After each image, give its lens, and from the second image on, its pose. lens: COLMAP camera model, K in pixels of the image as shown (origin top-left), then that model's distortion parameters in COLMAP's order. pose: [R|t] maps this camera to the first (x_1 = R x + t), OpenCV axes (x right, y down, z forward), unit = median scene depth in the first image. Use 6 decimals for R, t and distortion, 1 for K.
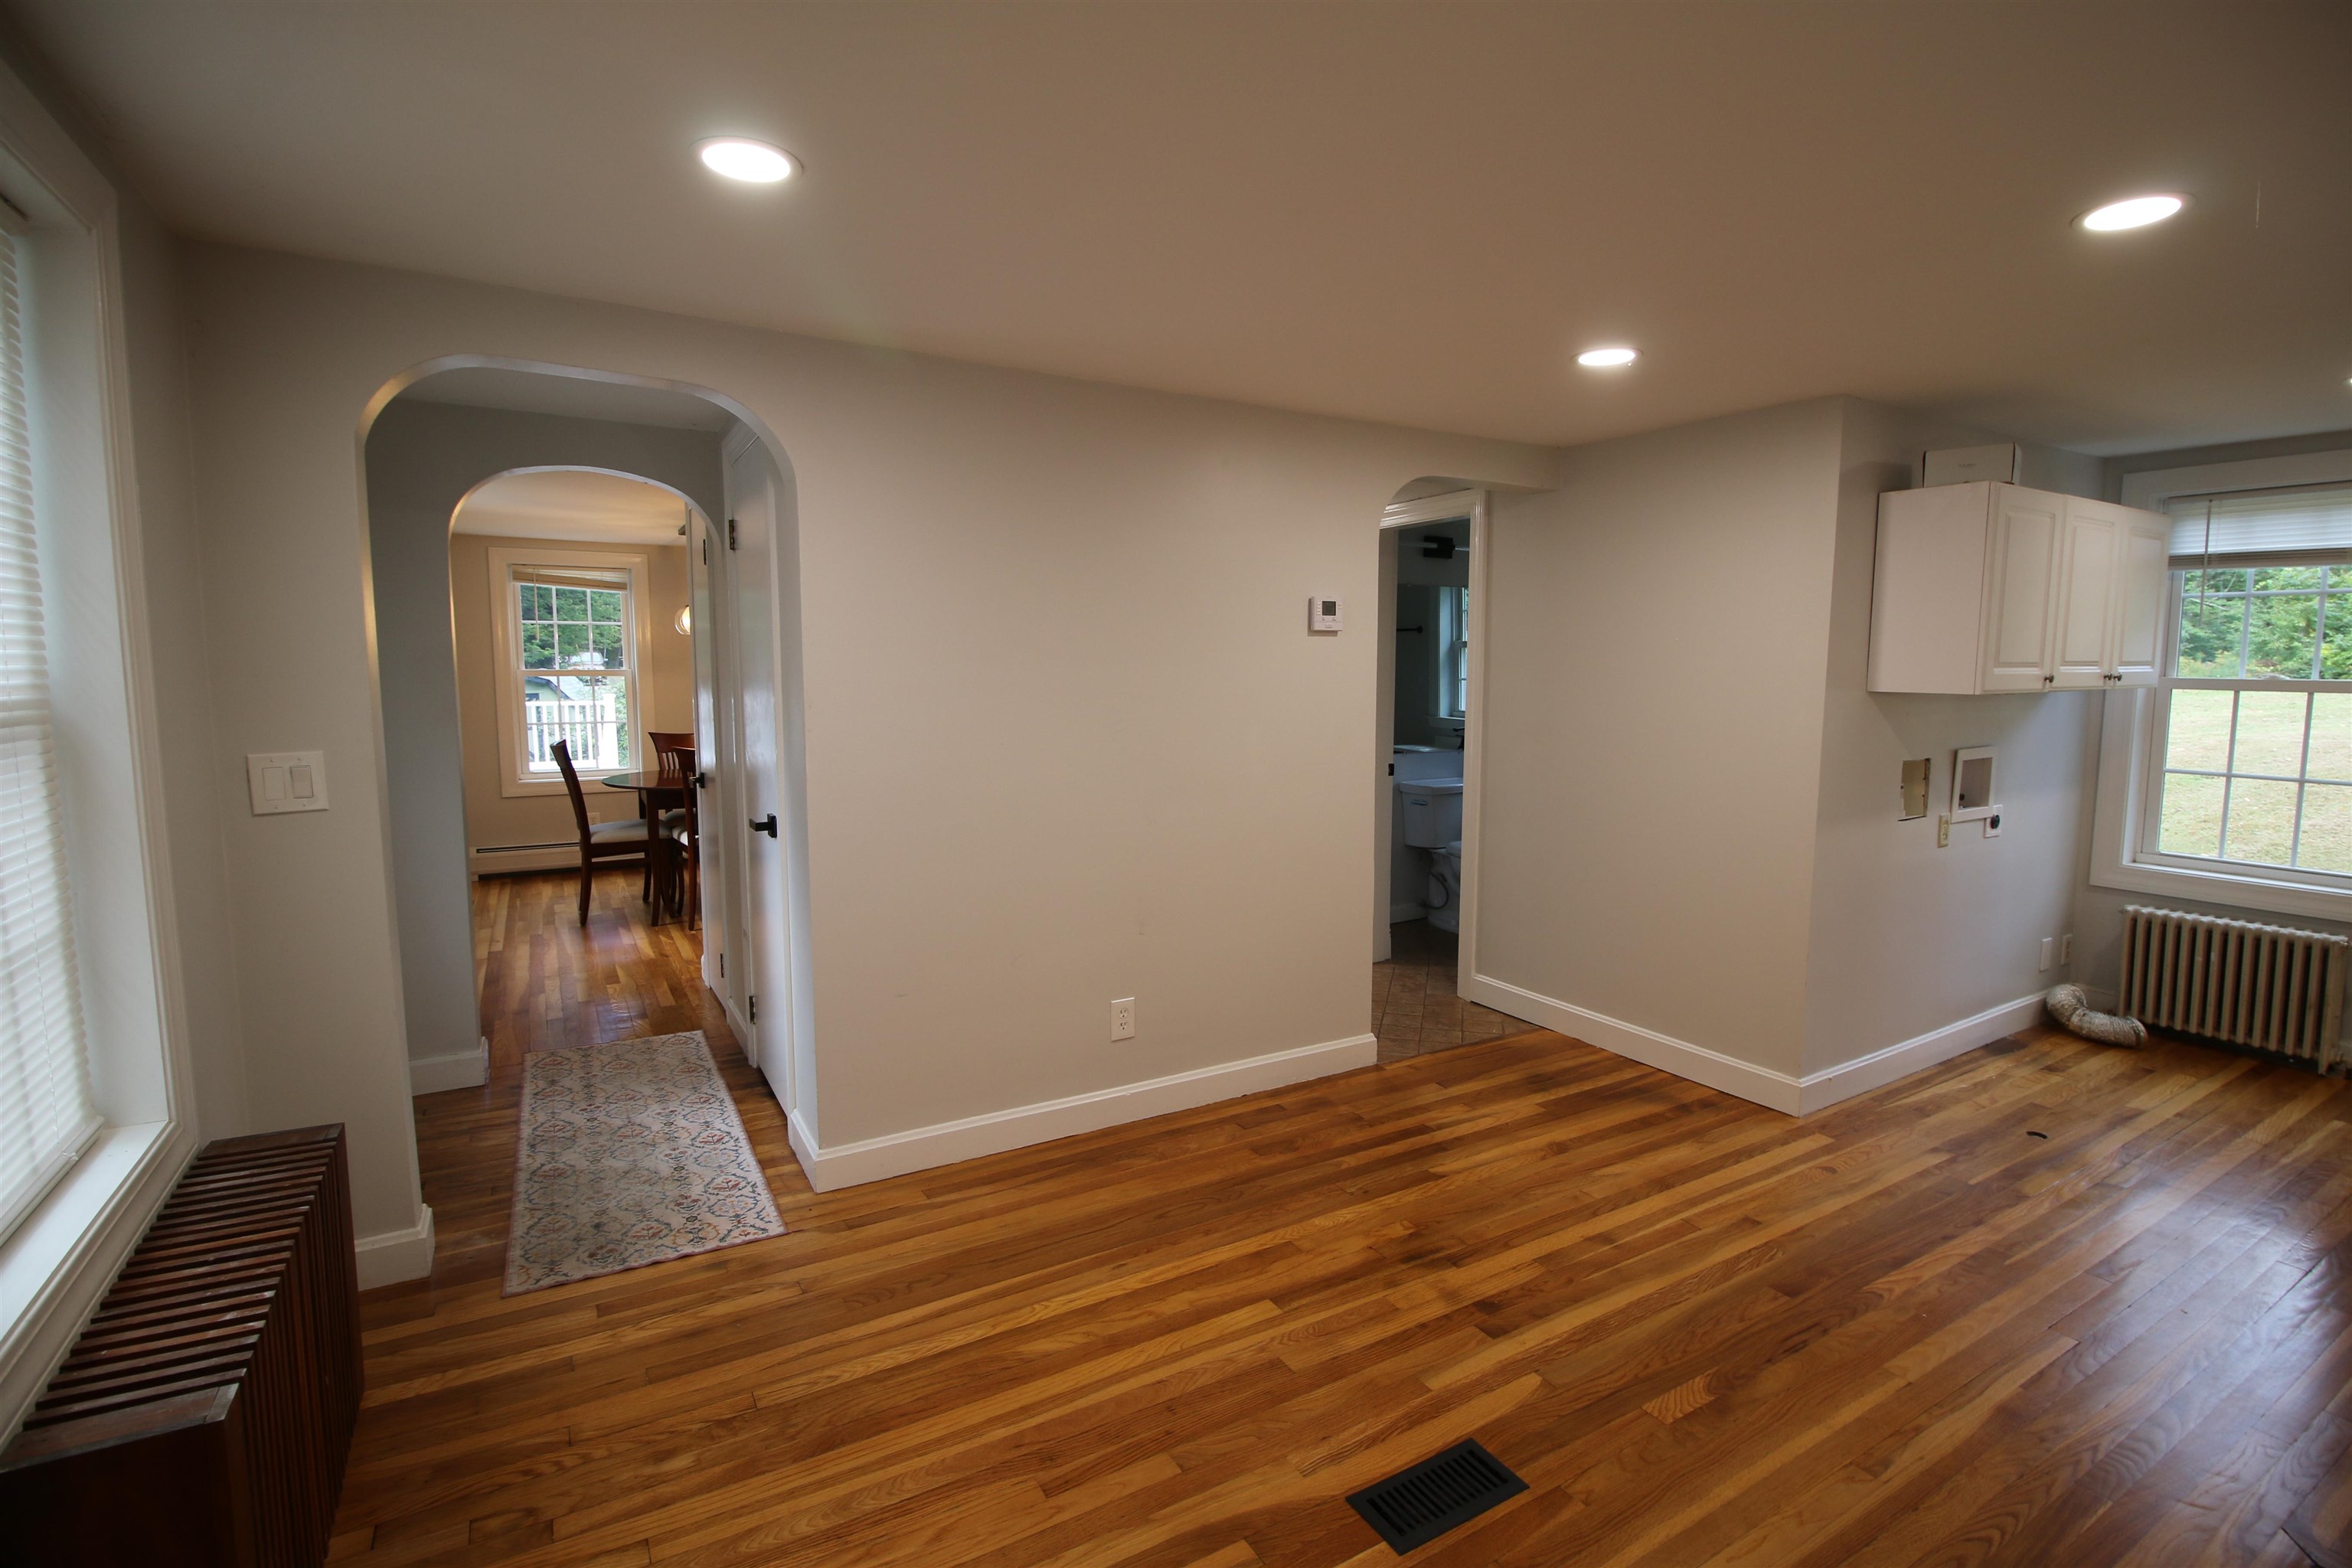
lens RADIAL K [[1094.5, 0, 1182.3], [0, 1094.5, 762.5], [0, 0, 1]] dist [0.000636, -0.014209]
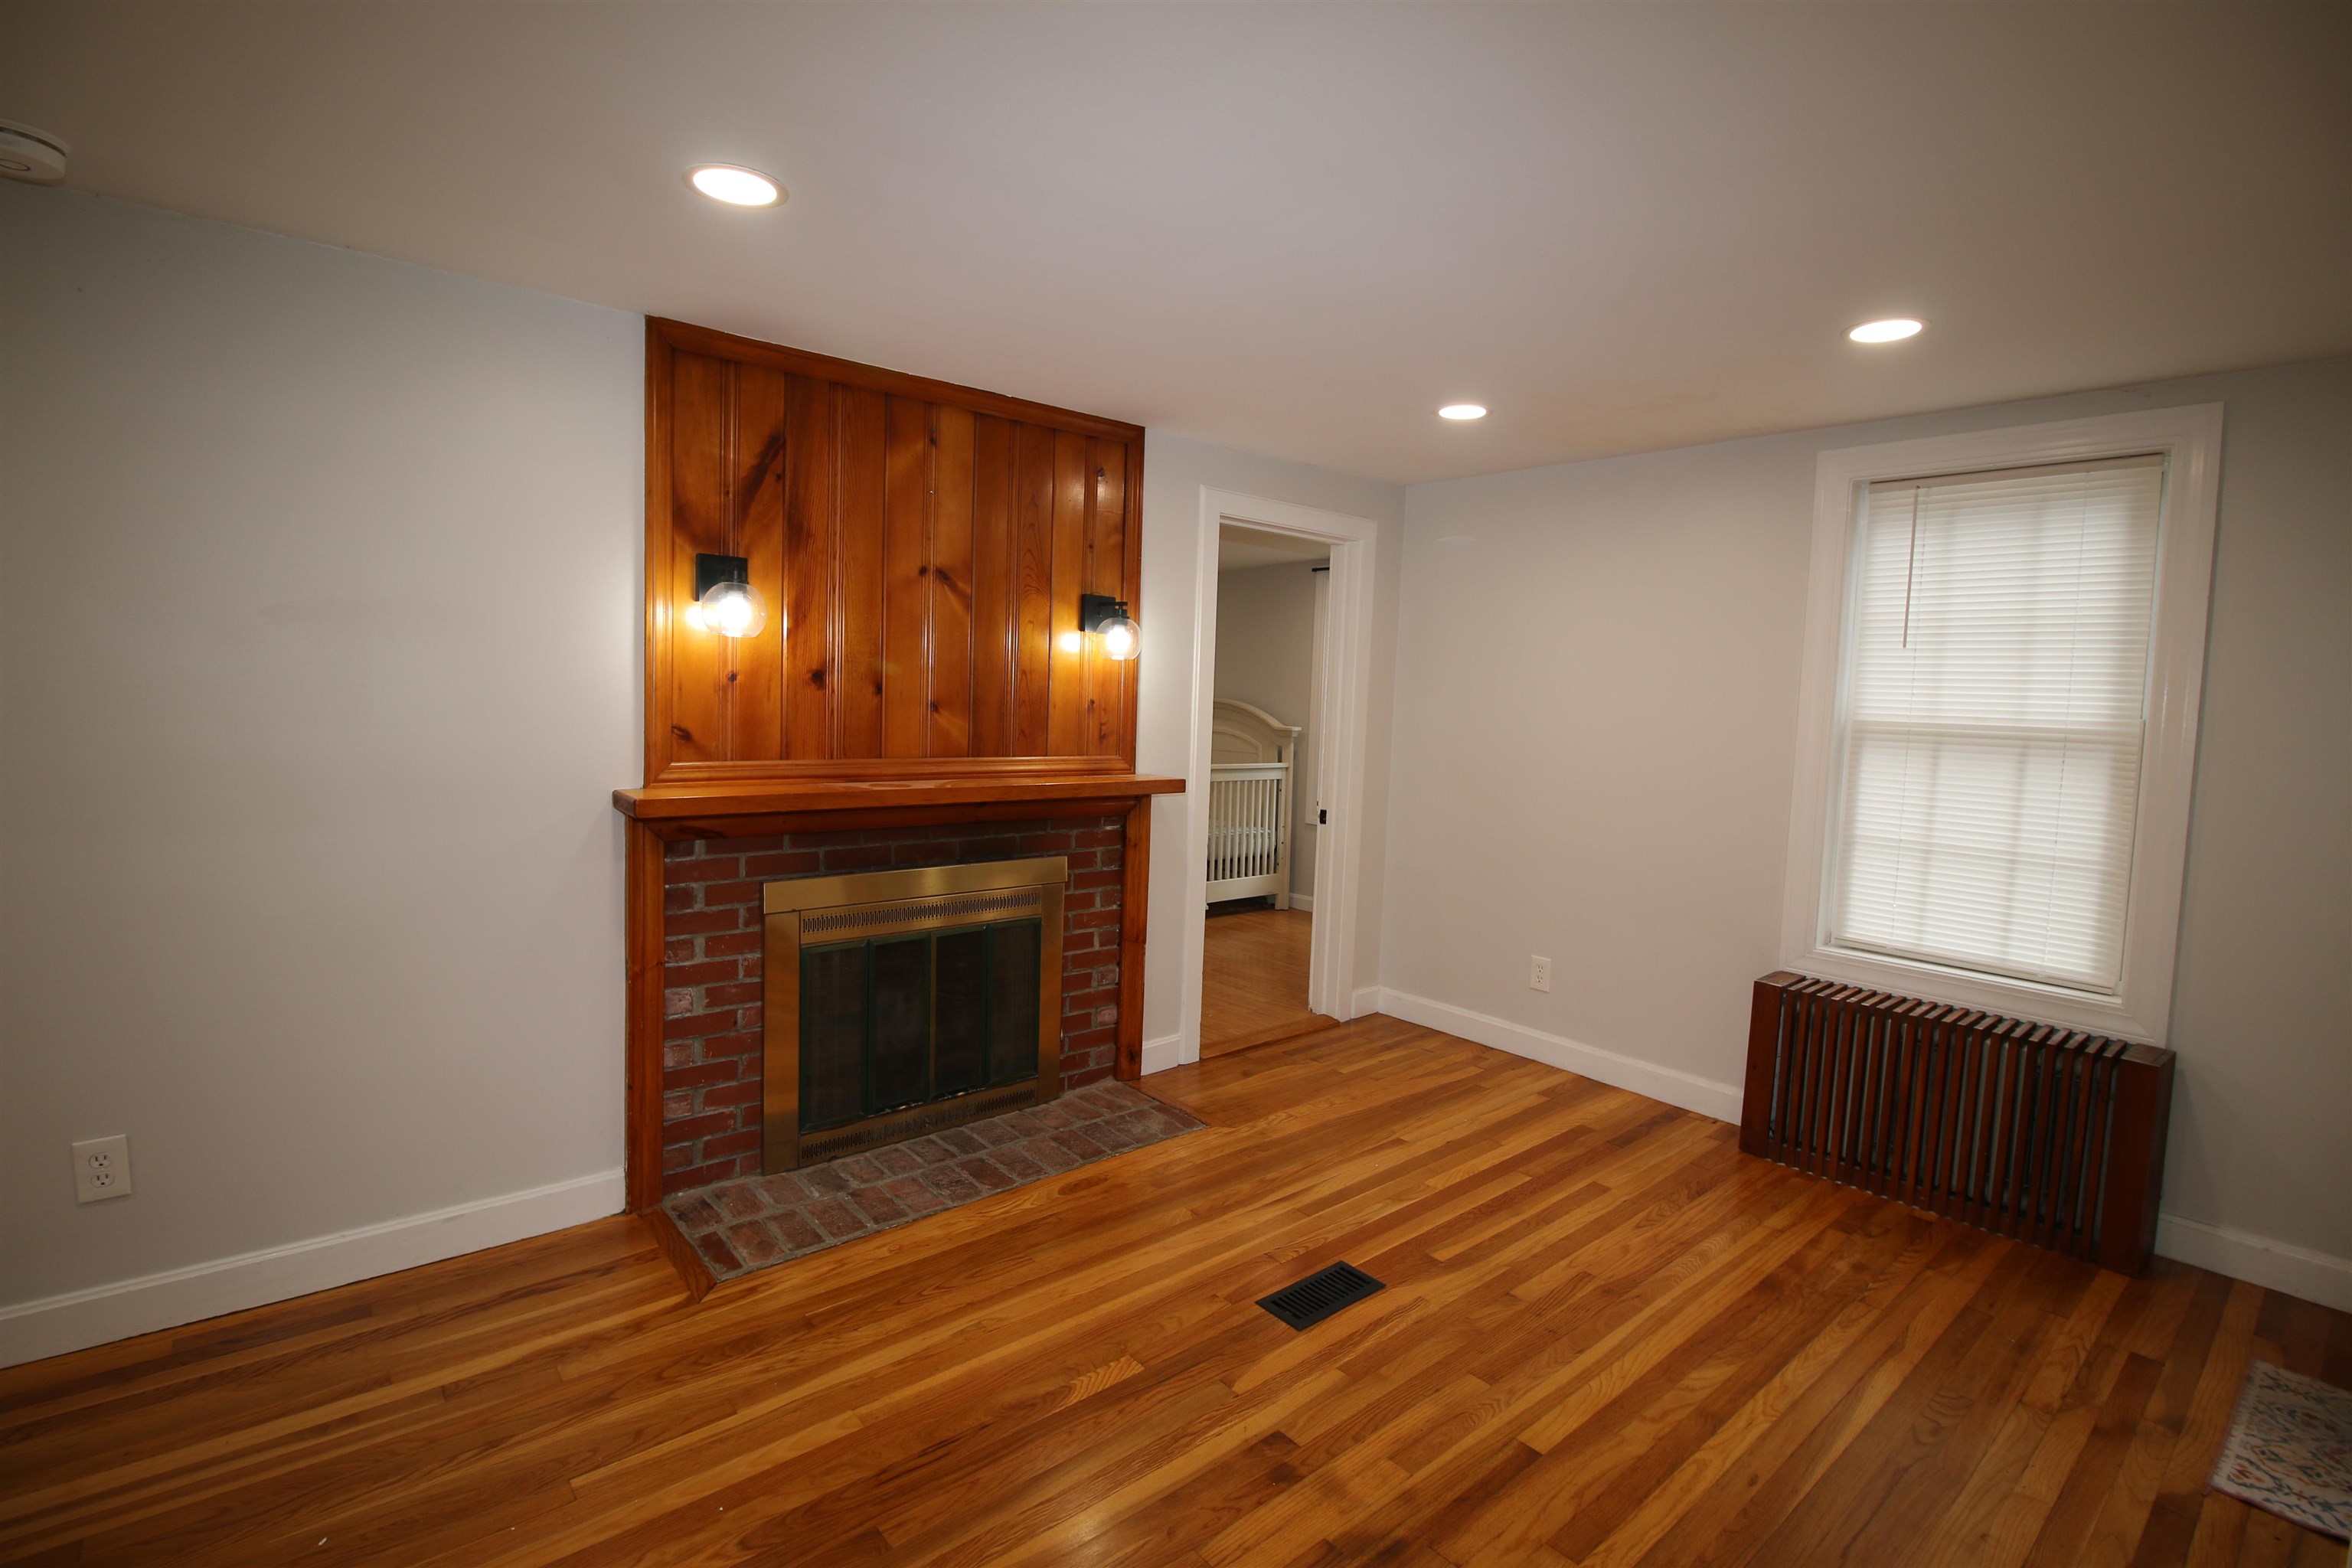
lens RADIAL K [[1094.5, 0, 1182.3], [0, 1094.5, 762.5], [0, 0, 1]] dist [0.000636, -0.014209]
pose [[-0.984681, -0.026598, -0.172323, 0.563056], [-0.052143, 0.987989, 0.145458, -0.142014], [0.166384, 0.152215, -0.974242, 1.883137]]
